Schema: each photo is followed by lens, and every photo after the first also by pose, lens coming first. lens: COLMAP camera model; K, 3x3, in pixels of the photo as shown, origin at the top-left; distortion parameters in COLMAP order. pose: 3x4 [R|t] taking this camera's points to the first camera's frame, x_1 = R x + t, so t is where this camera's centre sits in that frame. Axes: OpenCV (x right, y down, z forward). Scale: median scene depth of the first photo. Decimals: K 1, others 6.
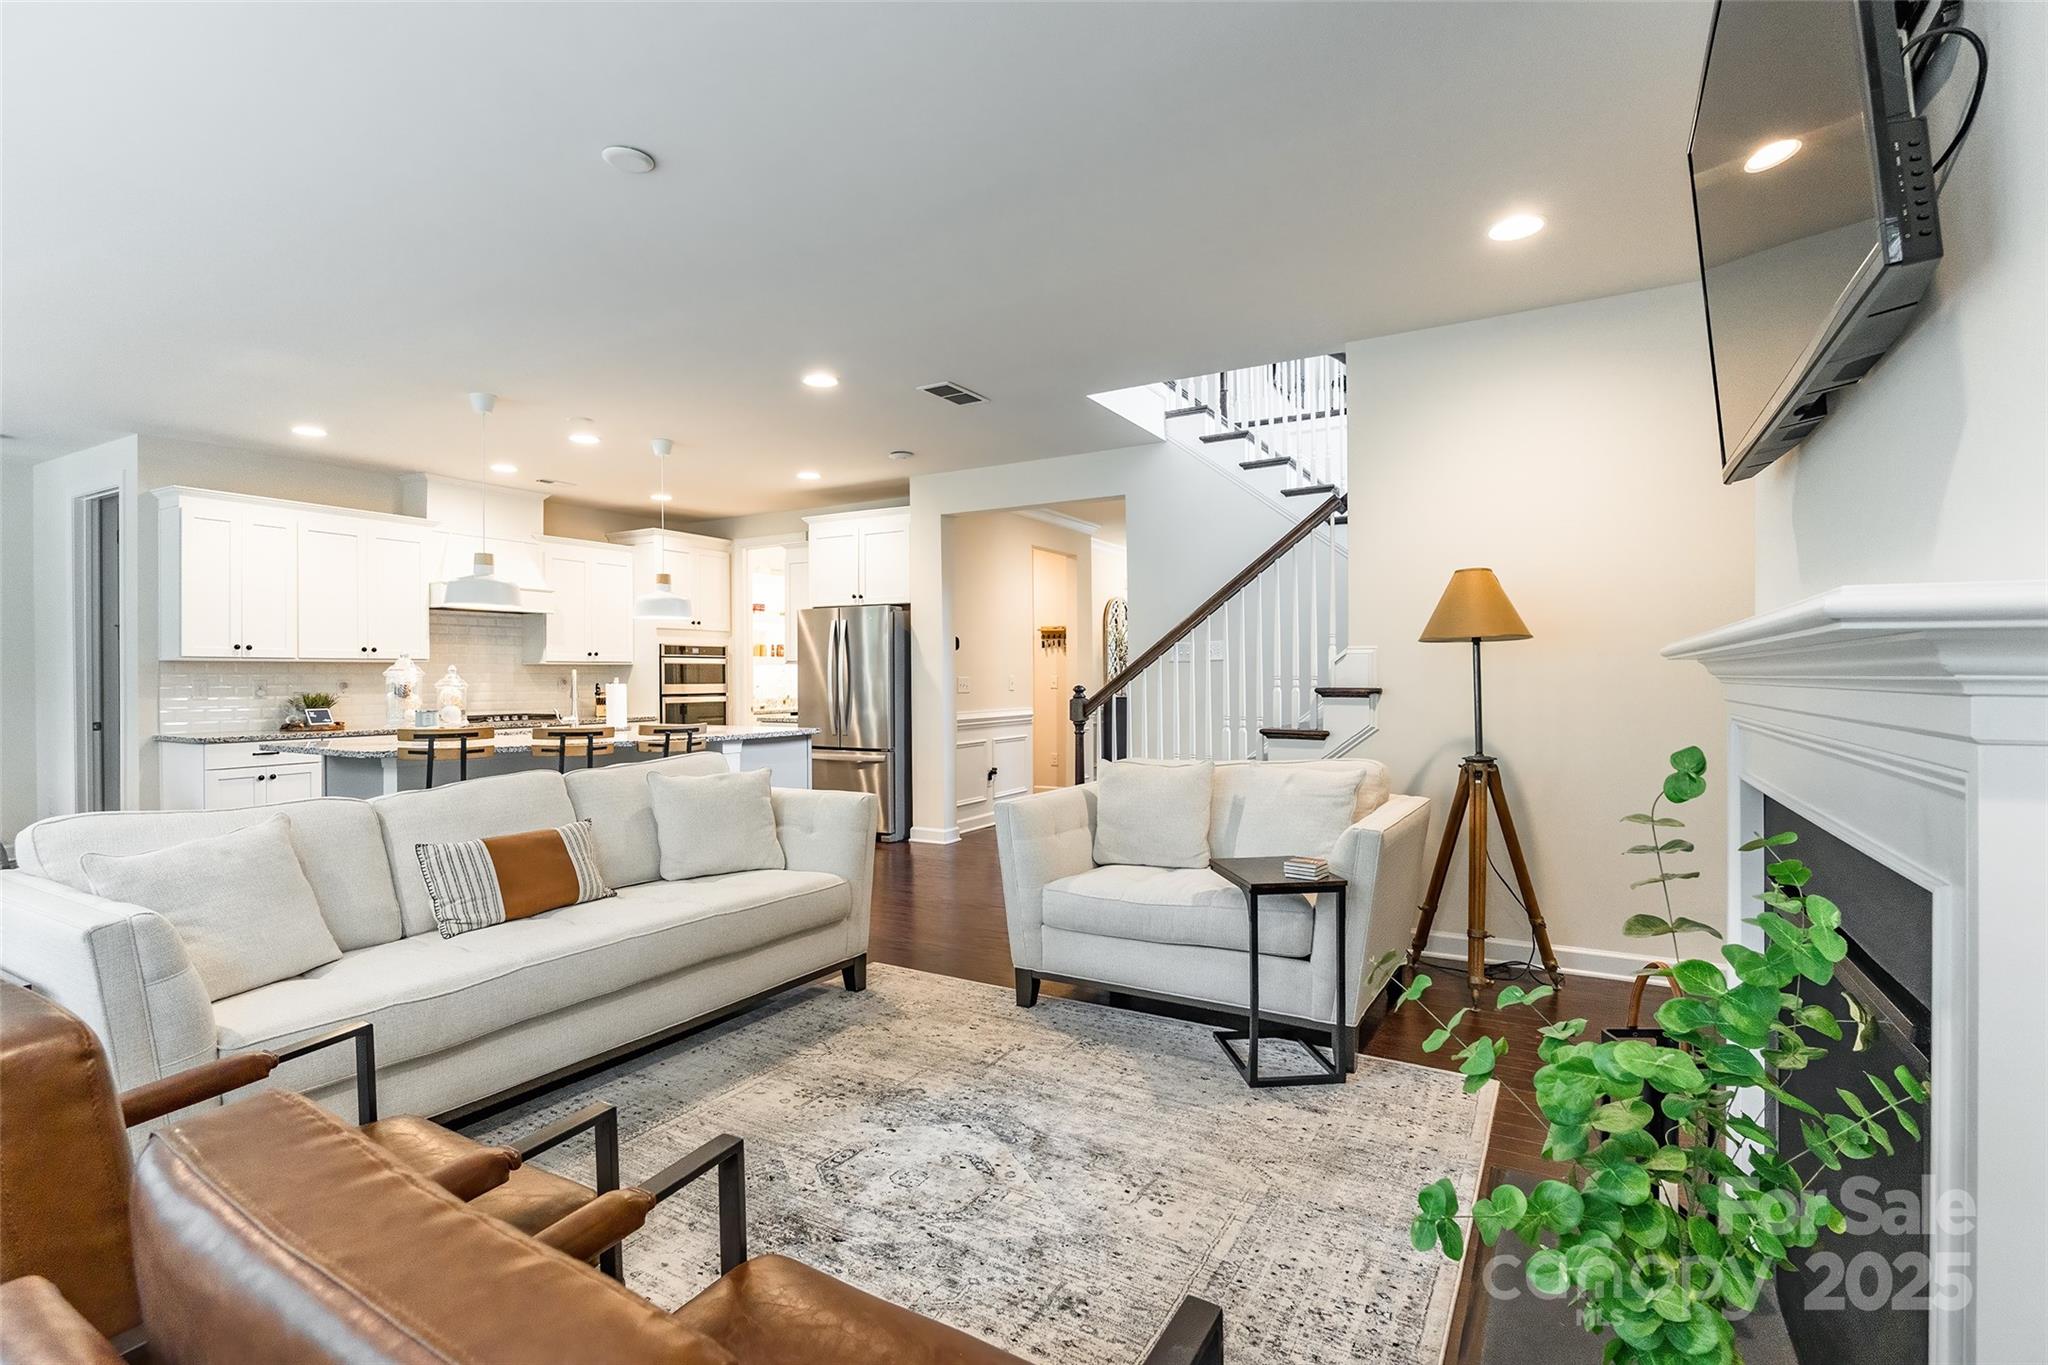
lens RADIAL K [[973.8, 0, 1041.7], [0, 973.8, 681.6], [0, 0, 1]] dist [-0.009069, 0.002439]
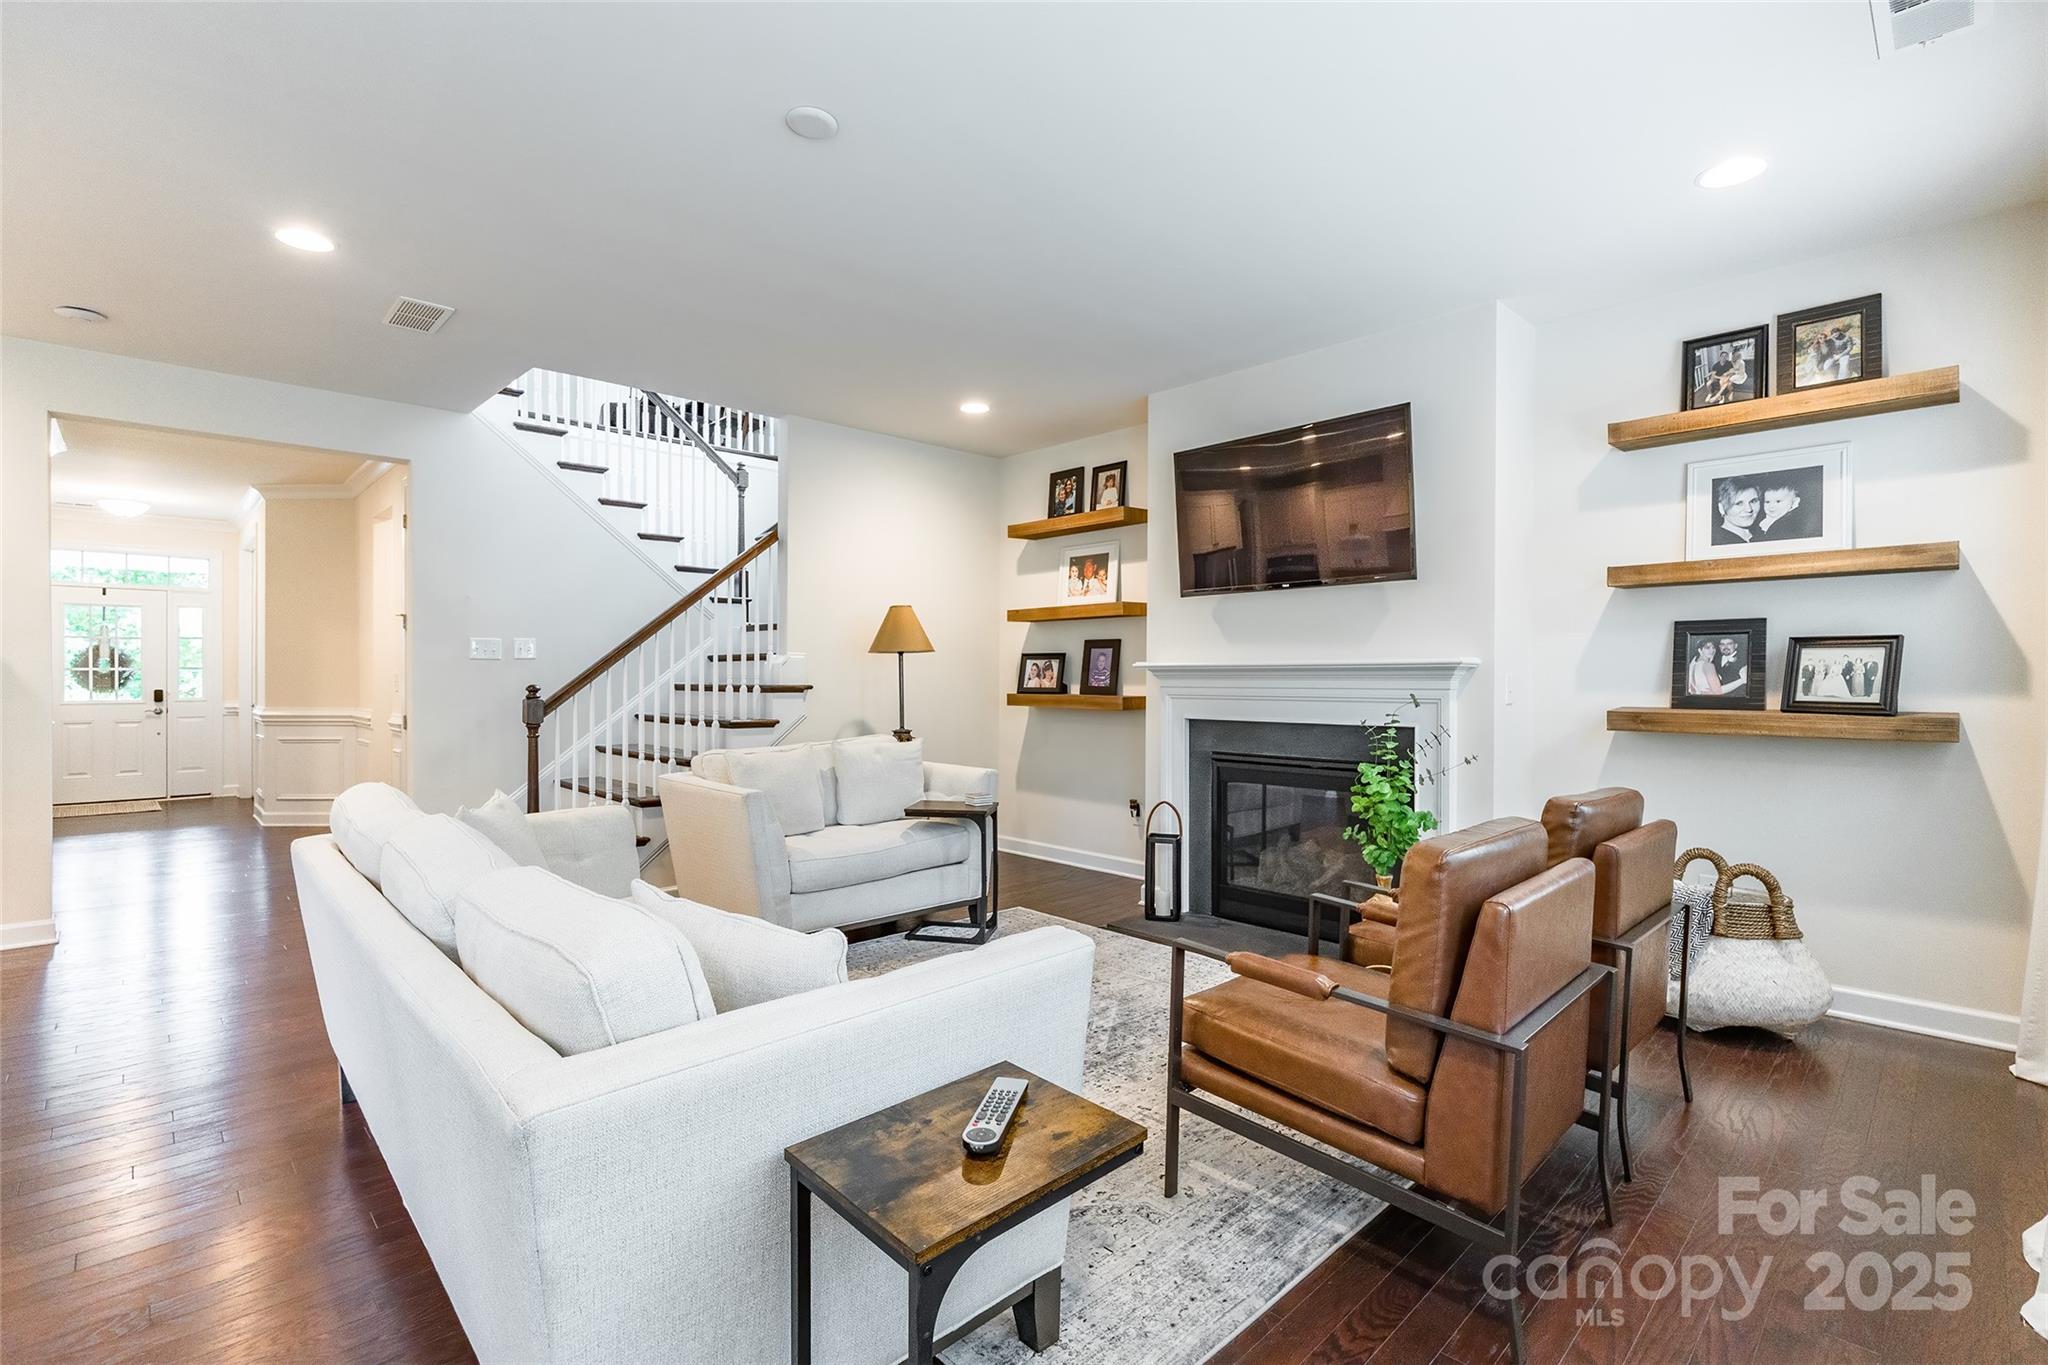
lens RADIAL K [[973.8, 0, 1050.1], [0, 973.8, 671.7], [0, 0, 1]] dist [-0.009069, 0.002439]
pose [[0.302861, 0.007681, 0.953004, -0.576410], [0.002142, 0.999960, -0.008740, 0.000136], [-0.953032, 0.004689, 0.302832, 0.202214]]
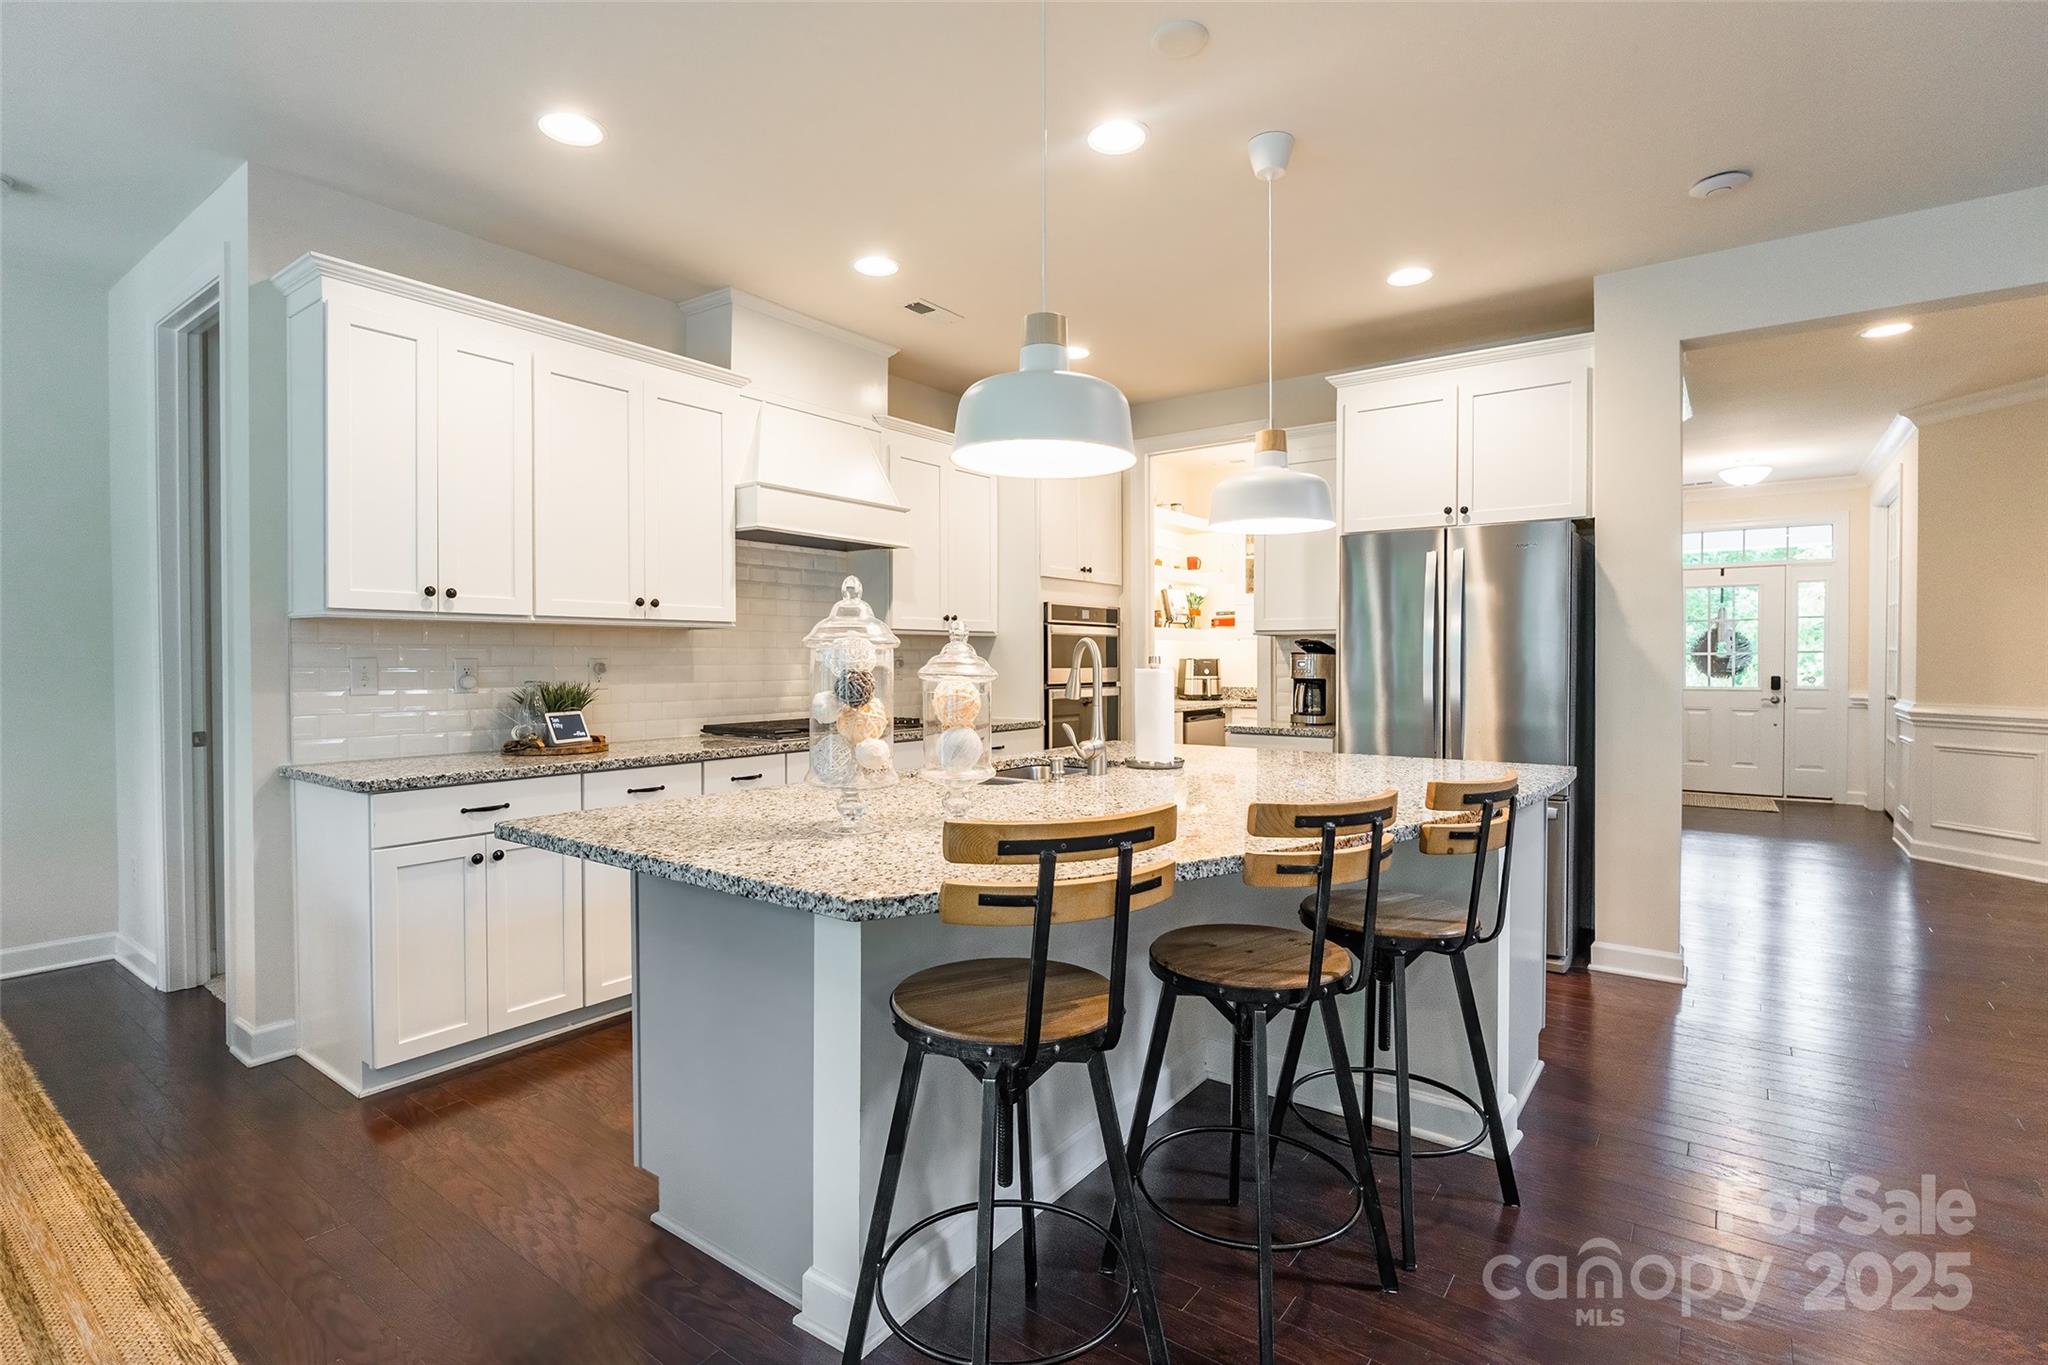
lens RADIAL K [[973.8, 0, 1012.0], [0, 973.8, 676.2], [0, 0, 1]] dist [-0.009069, 0.002439]
pose [[0.990953, 0.007206, -0.134013, -0.433028], [-0.005447, 0.999894, 0.013485, -0.000286], [0.134096, -0.012633, 0.990888, 0.505521]]
